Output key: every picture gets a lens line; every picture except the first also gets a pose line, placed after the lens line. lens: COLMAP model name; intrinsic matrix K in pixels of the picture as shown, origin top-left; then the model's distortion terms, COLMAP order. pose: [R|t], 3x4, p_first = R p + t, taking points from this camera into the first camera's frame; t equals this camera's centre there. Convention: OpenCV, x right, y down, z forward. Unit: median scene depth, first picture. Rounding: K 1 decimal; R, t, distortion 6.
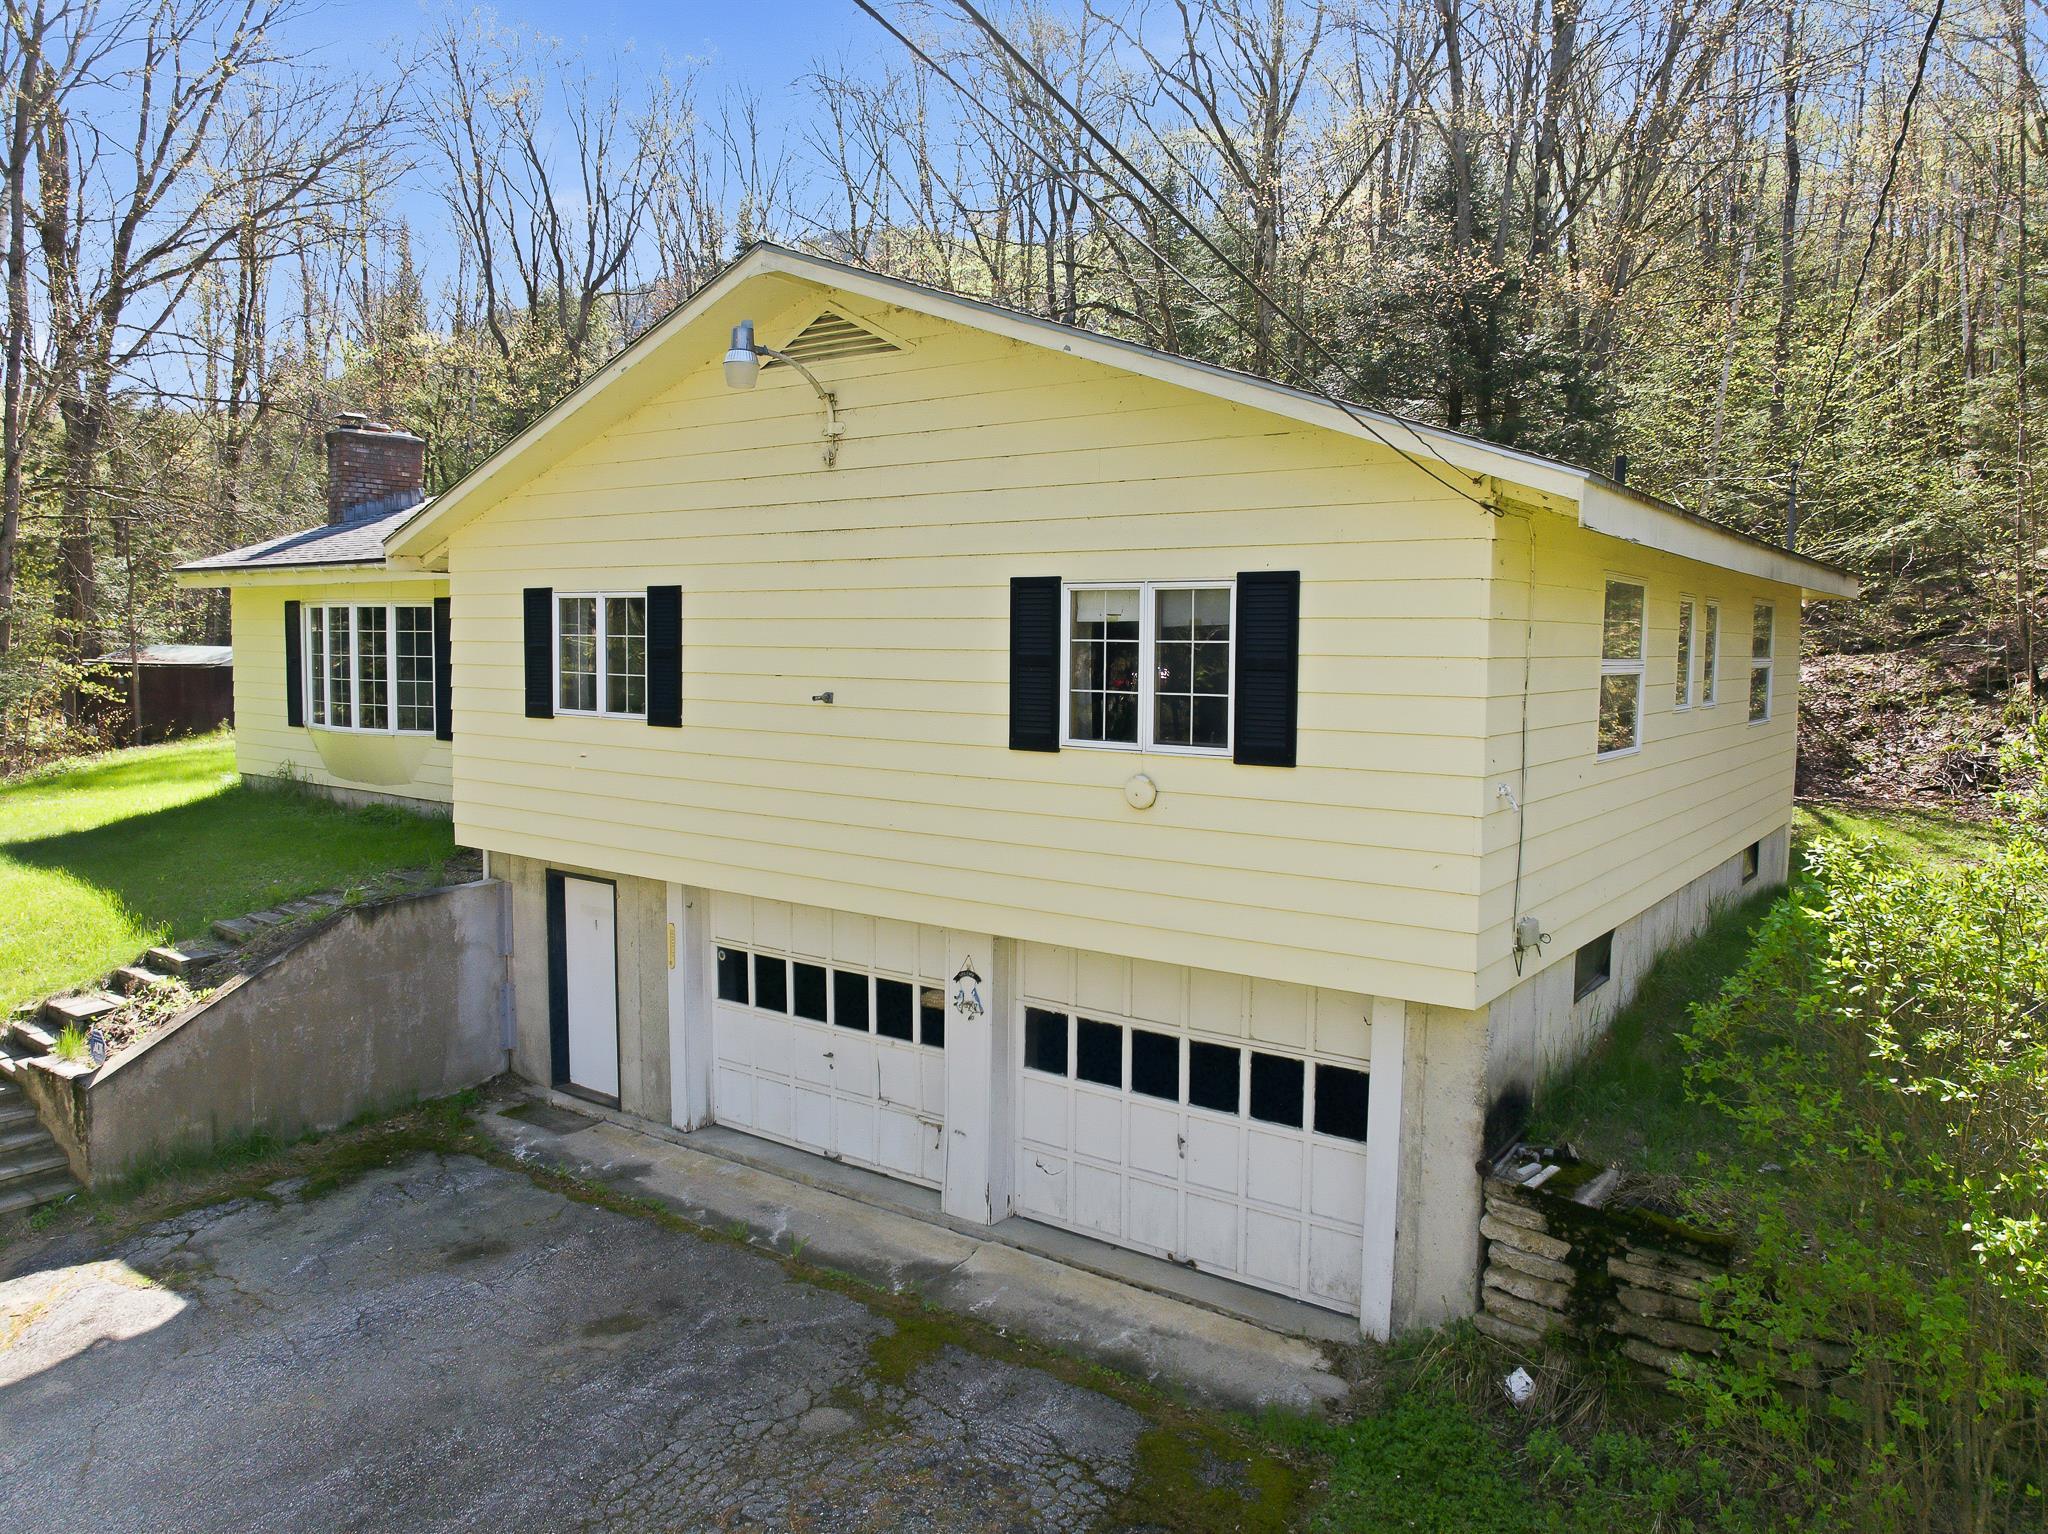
lens RADIAL K [[1436.6, 0, 1024.0], [0, 1436.6, 767.0], [0, 0, 1]] dist [-0.033799, 0.002686]
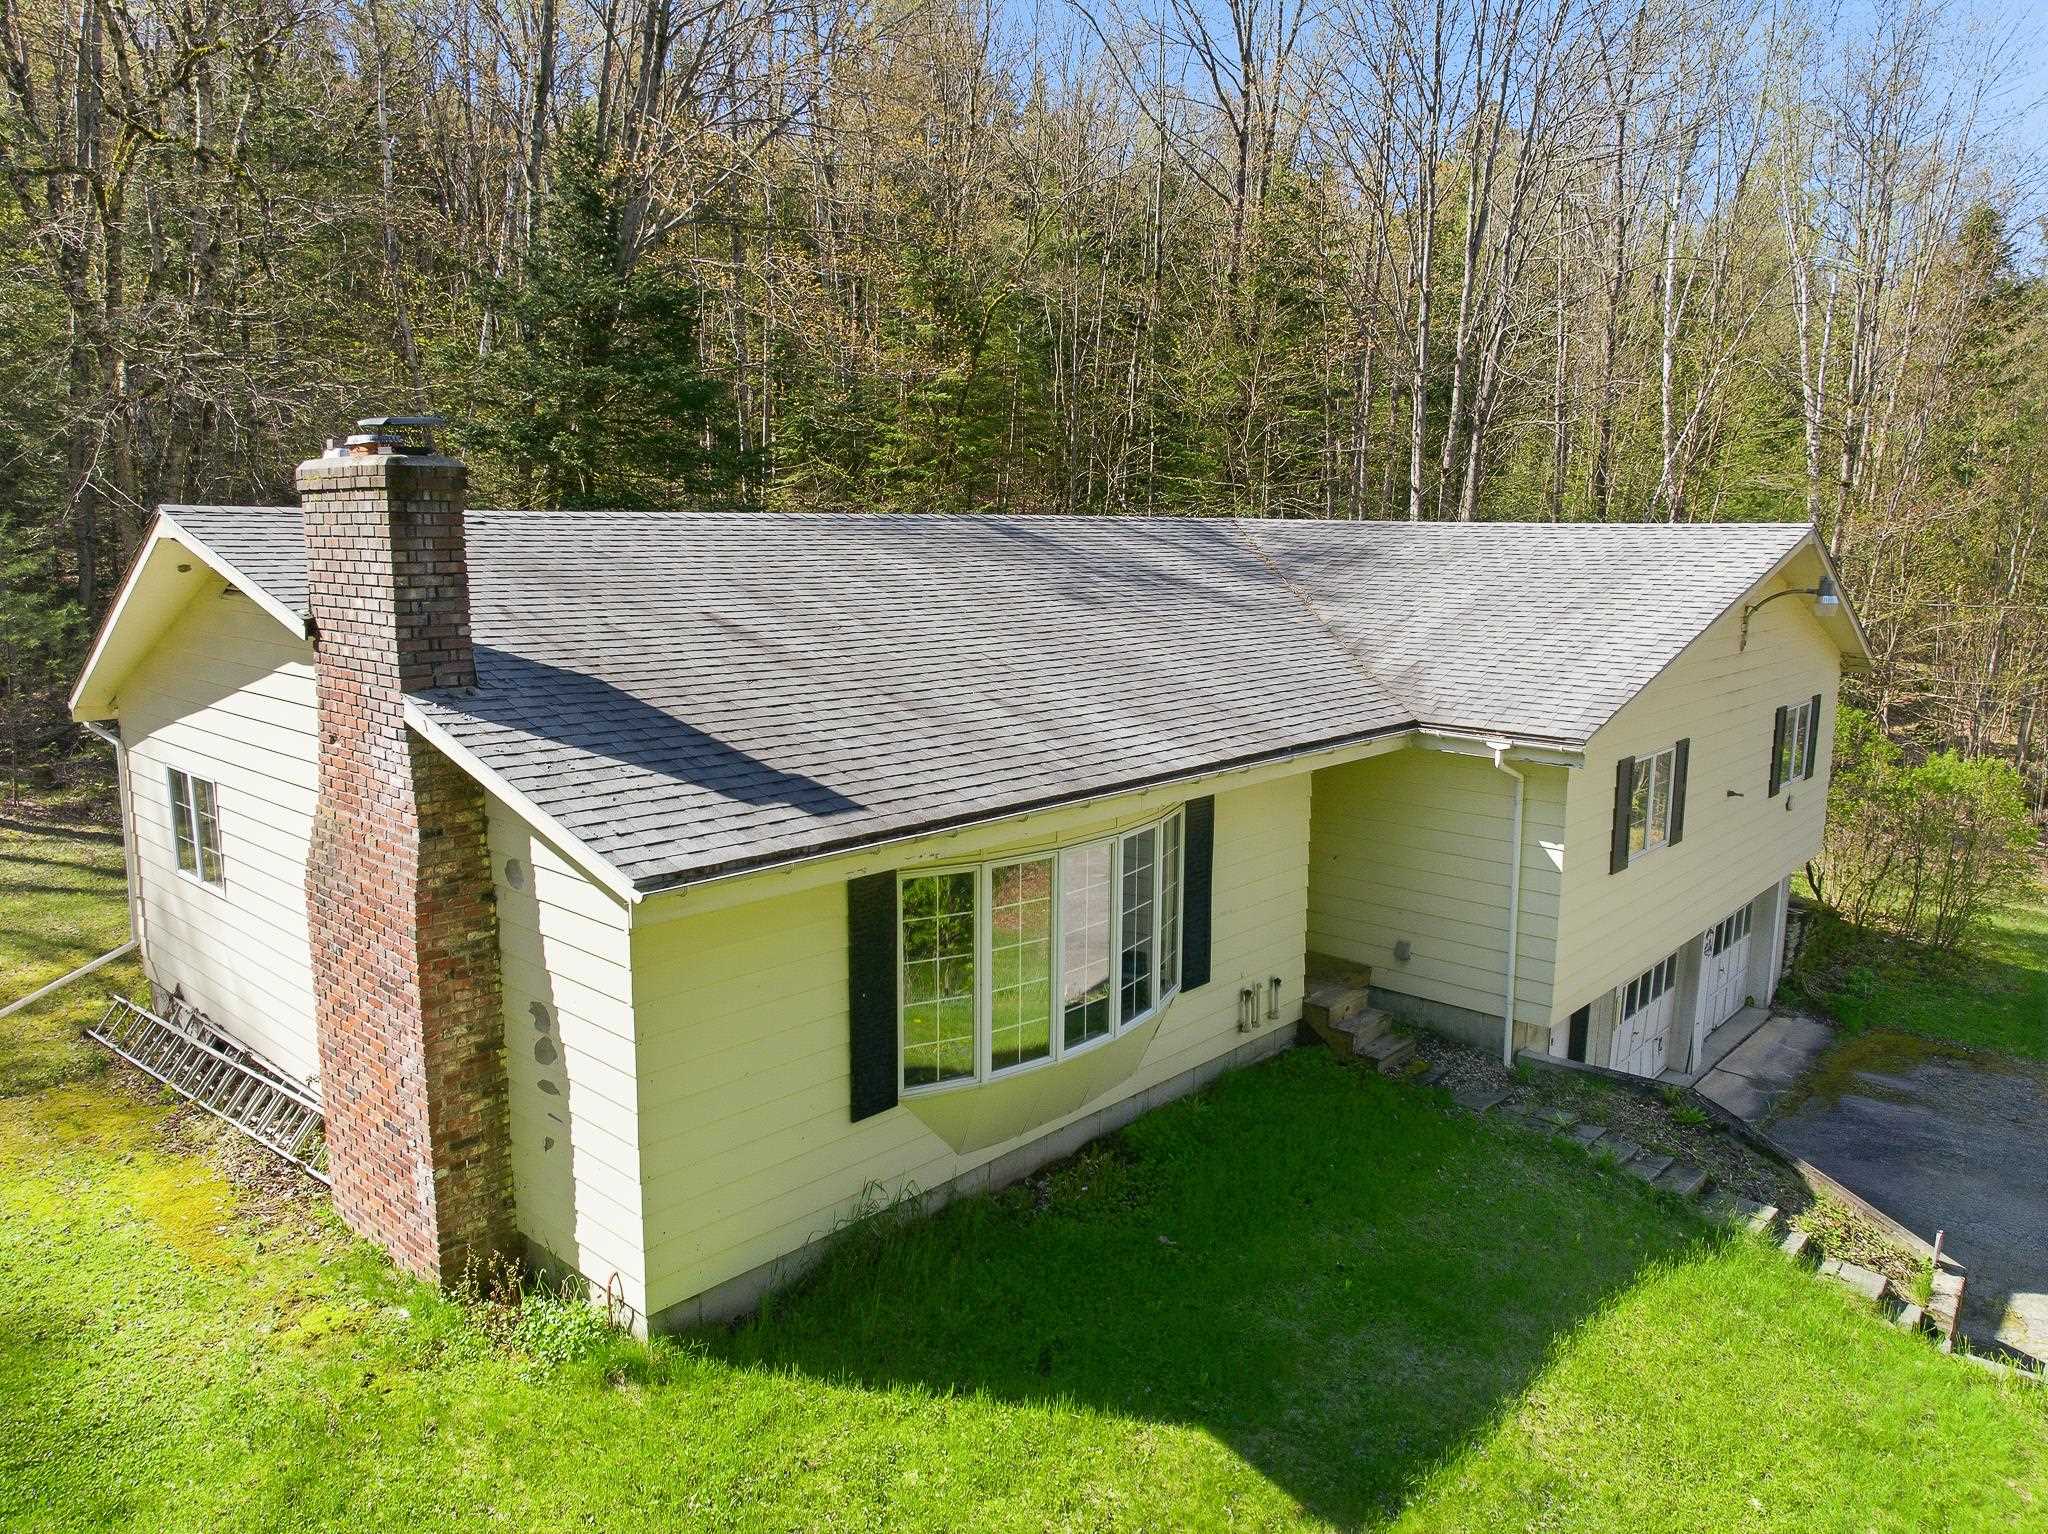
lens RADIAL K [[1436.6, 0, 1024.0], [0, 1436.6, 767.0], [0, 0, 1]] dist [-0.033799, 0.002686]
pose [[0.101900, -0.188115, 0.976846, -1.878807], [0.073048, 0.980722, 0.181241, -0.455613], [-0.992109, 0.052888, 0.113678, 1.695861]]
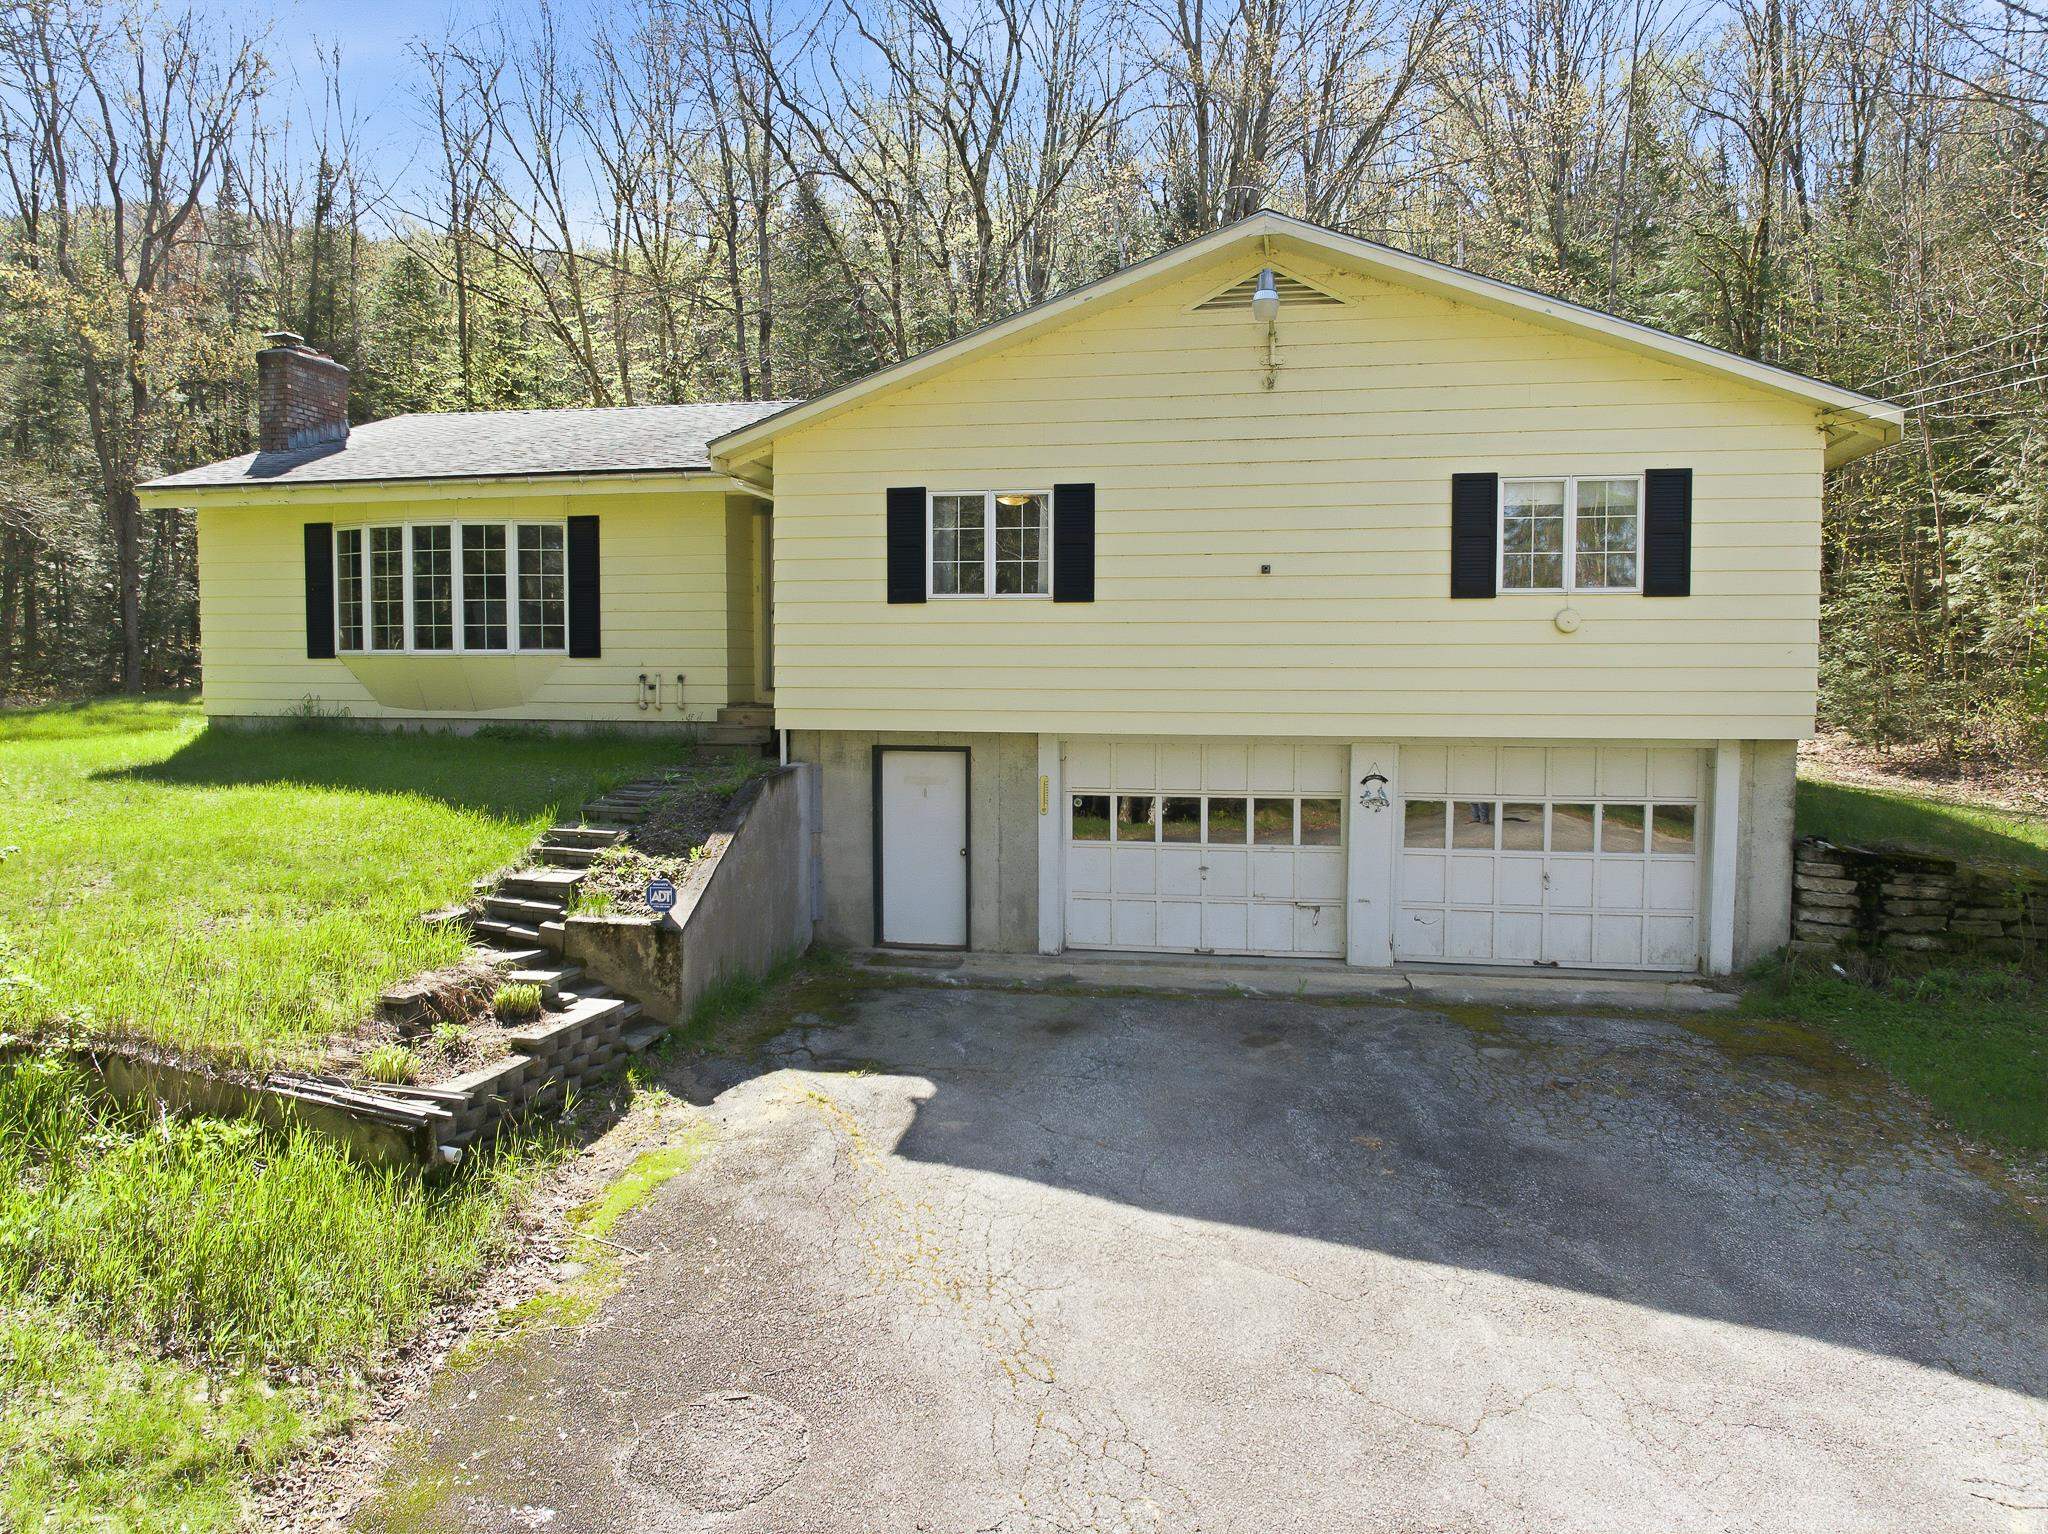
lens RADIAL K [[1436.6, 0, 1024.0], [0, 1436.6, 767.0], [0, 0, 1]] dist [-0.033799, 0.002686]
pose [[0.908201, -0.038416, 0.416768, -0.928581], [0.045704, 0.998927, -0.007521, 0.136195], [-0.416031, 0.025878, 0.908982, -0.074510]]
